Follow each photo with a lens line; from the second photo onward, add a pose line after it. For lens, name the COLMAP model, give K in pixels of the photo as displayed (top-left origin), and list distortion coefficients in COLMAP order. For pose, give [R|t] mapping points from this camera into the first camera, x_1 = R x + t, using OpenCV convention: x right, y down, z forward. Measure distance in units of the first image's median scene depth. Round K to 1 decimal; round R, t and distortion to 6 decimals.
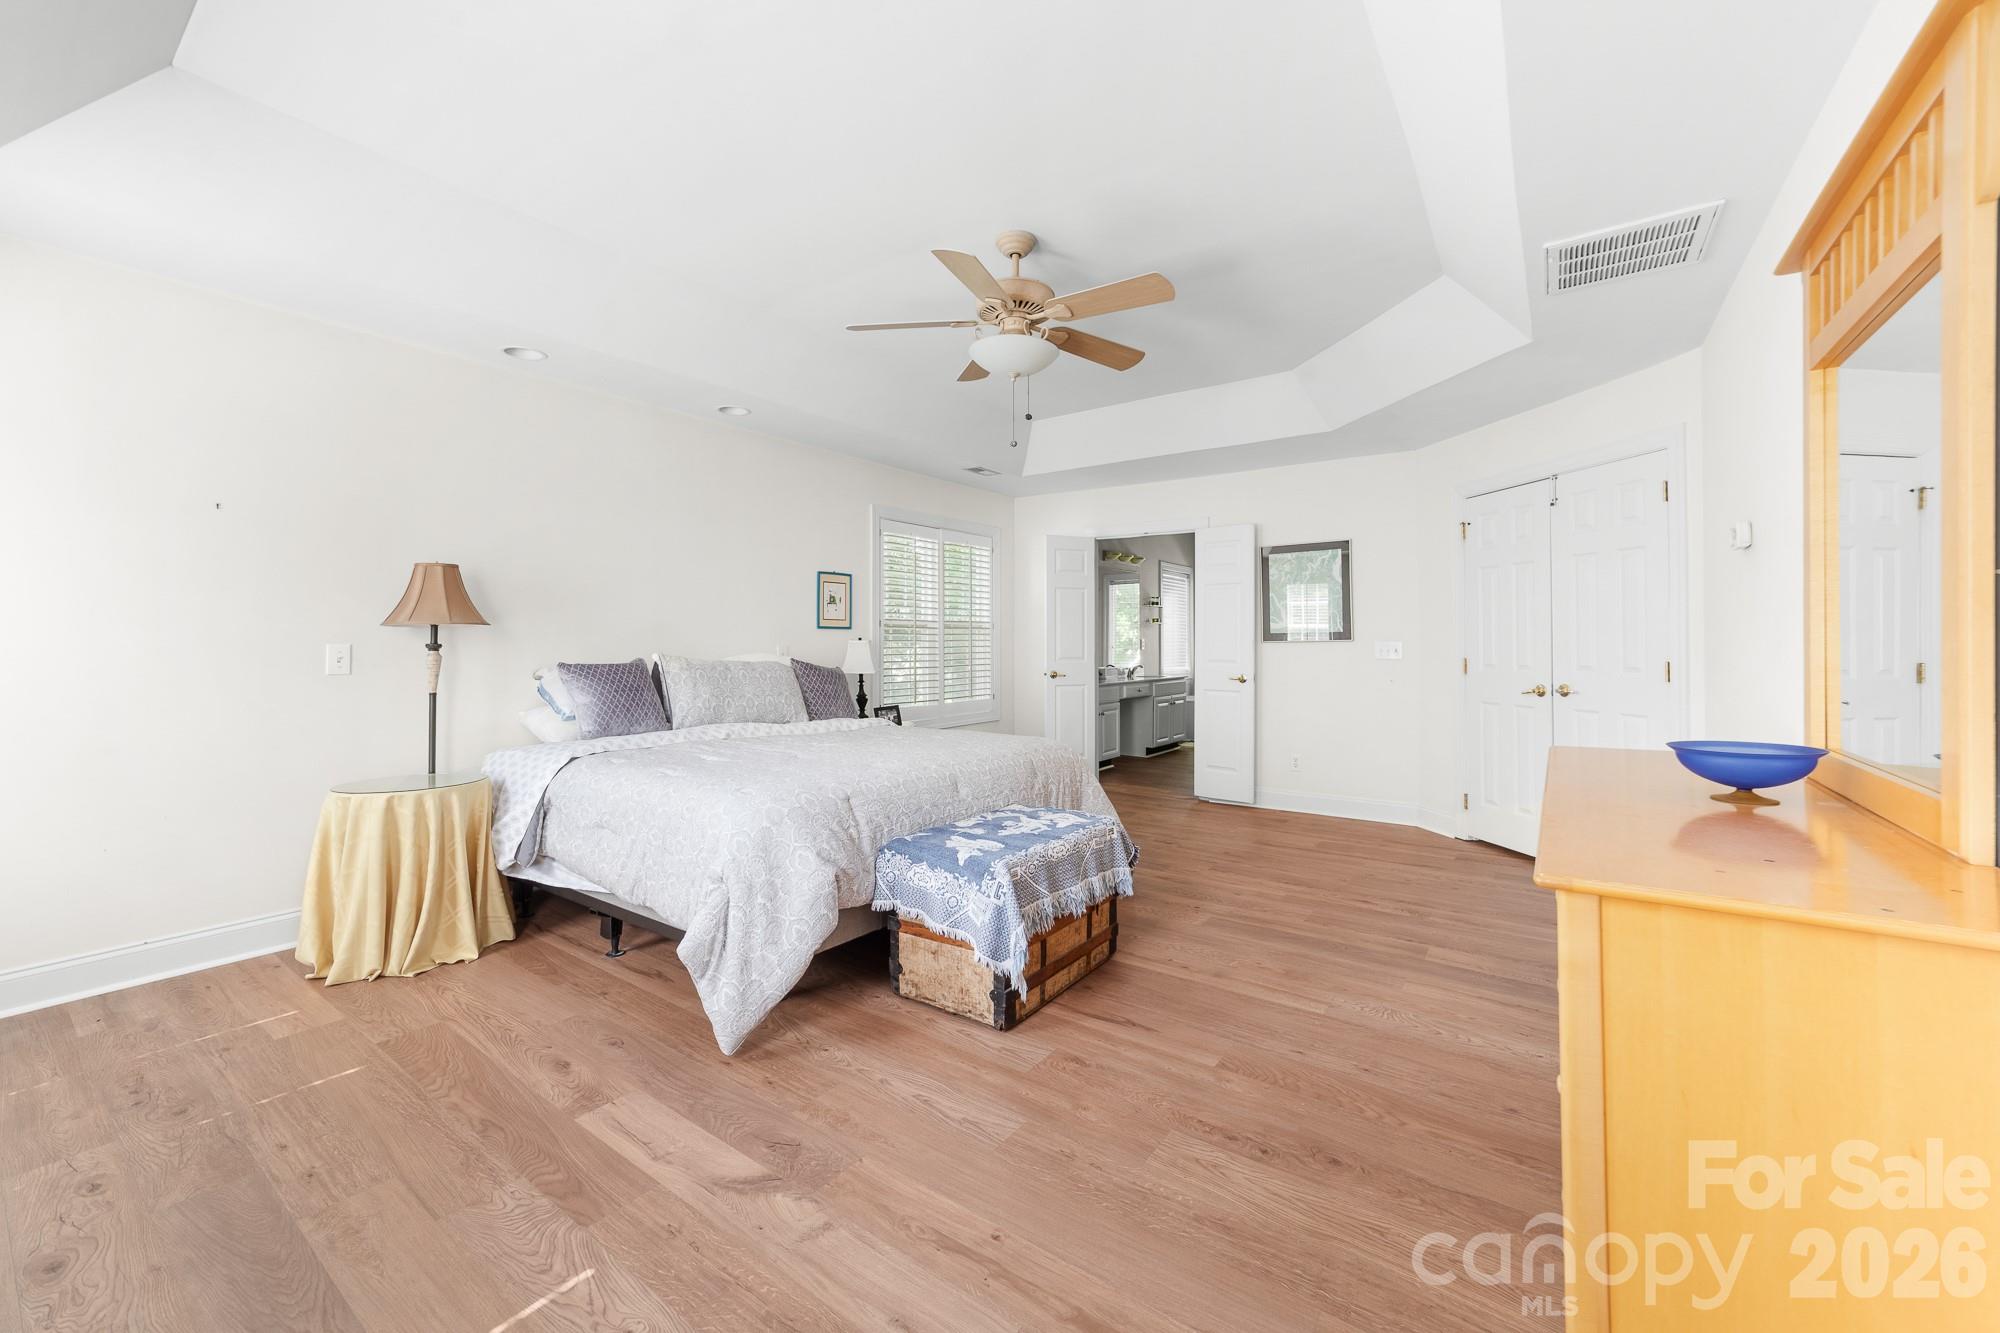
lens RADIAL K [[775.6, 0, 990.1], [0, 775.6, 650.7], [0, 0, 1]] dist [-0.013596, 0.005082]
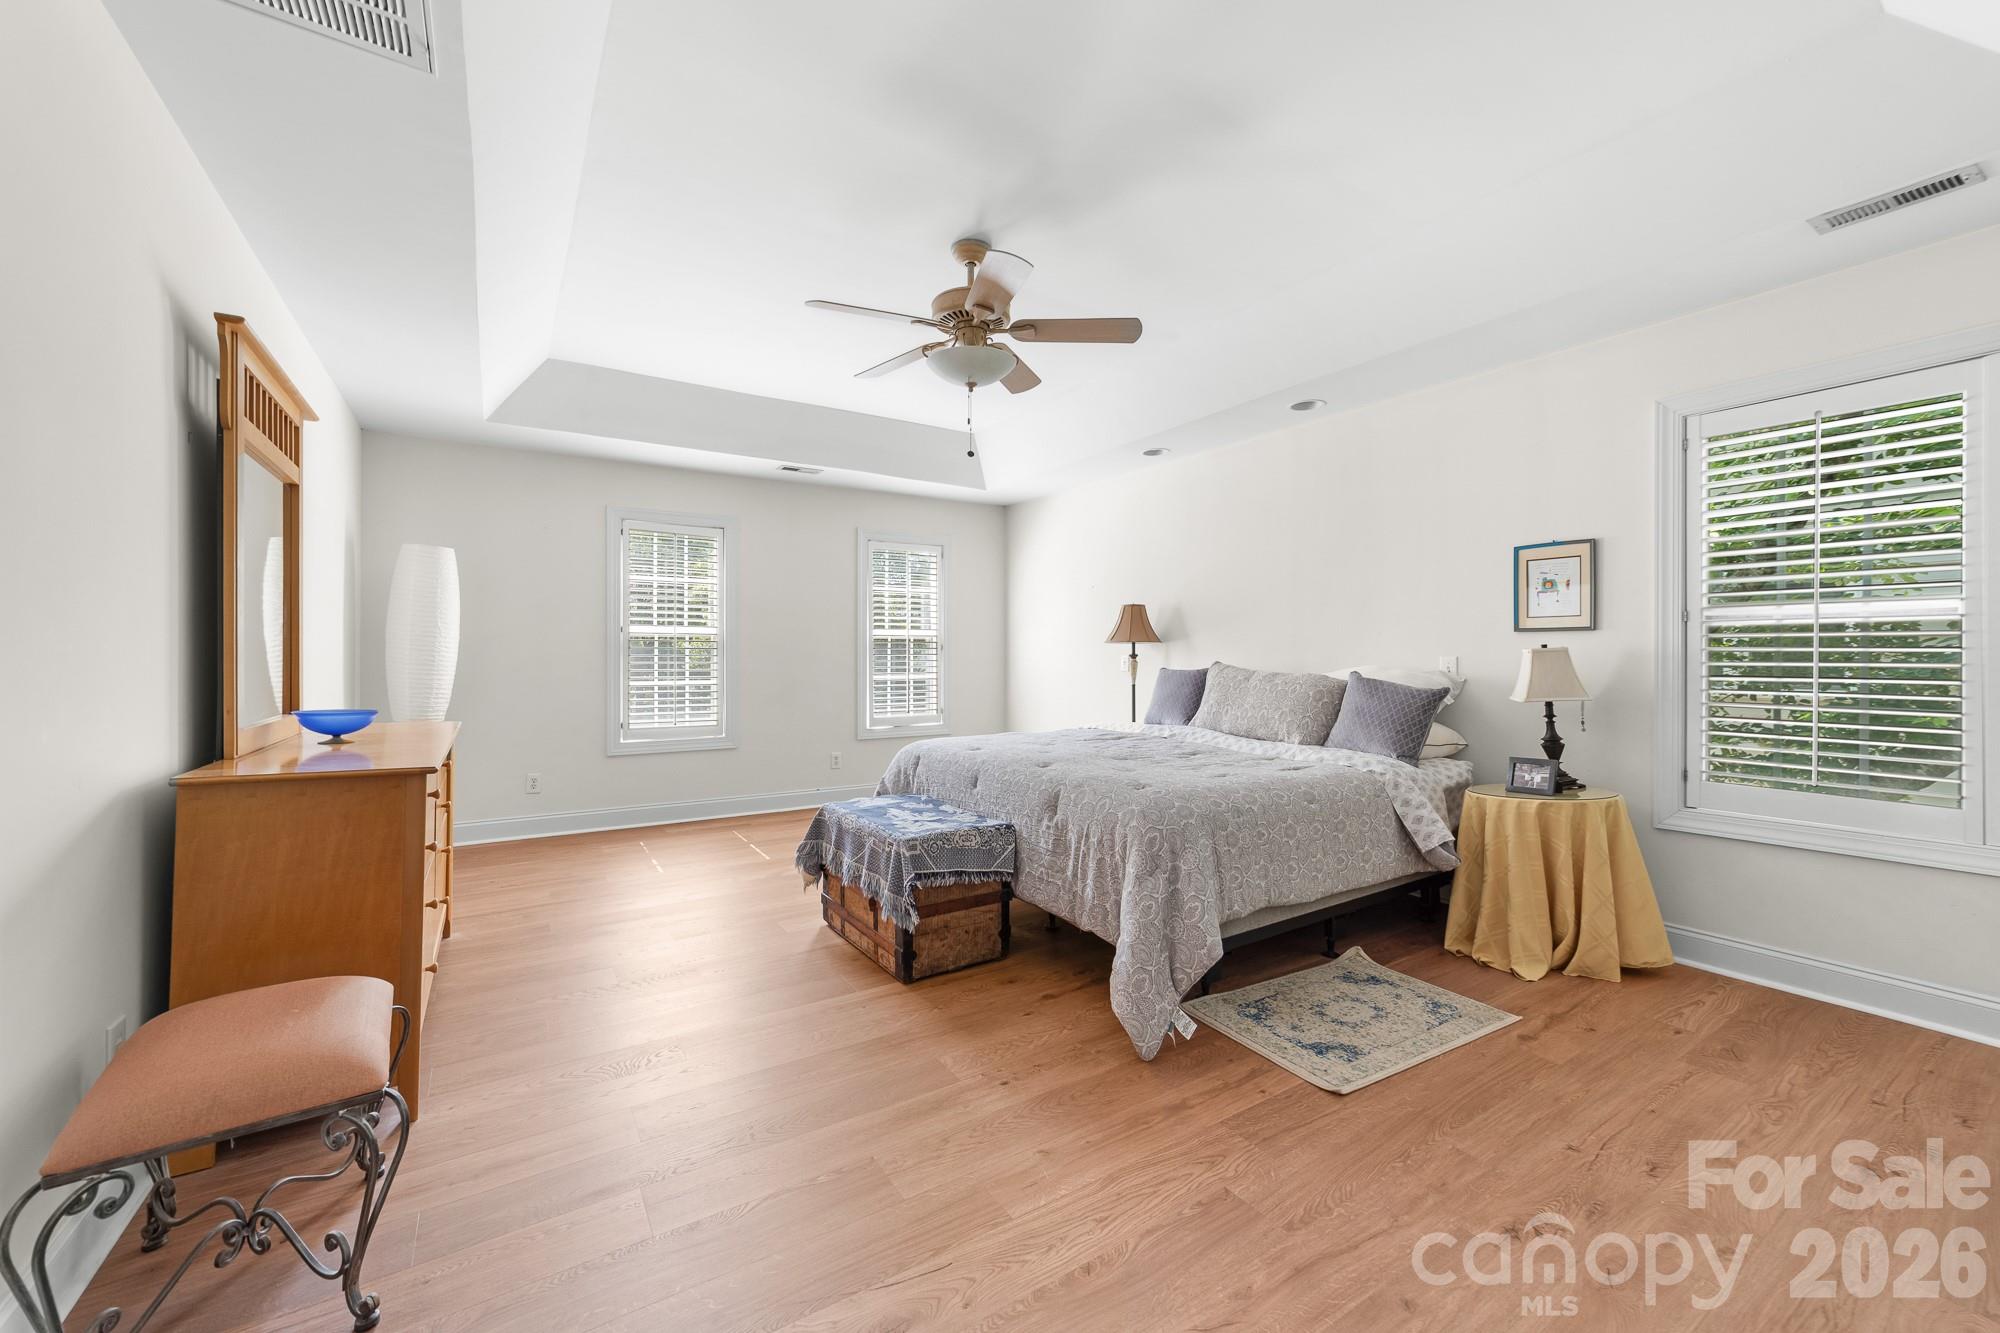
lens RADIAL K [[775.6, 0, 988.3], [0, 775.6, 657.0], [0, 0, 1]] dist [-0.013596, 0.005082]
pose [[-0.358845, 0.004823, -0.933385, 0.751415], [-0.004882, 0.999963, 0.007045, -0.011389], [0.933385, 0.007085, -0.358808, 1.073075]]
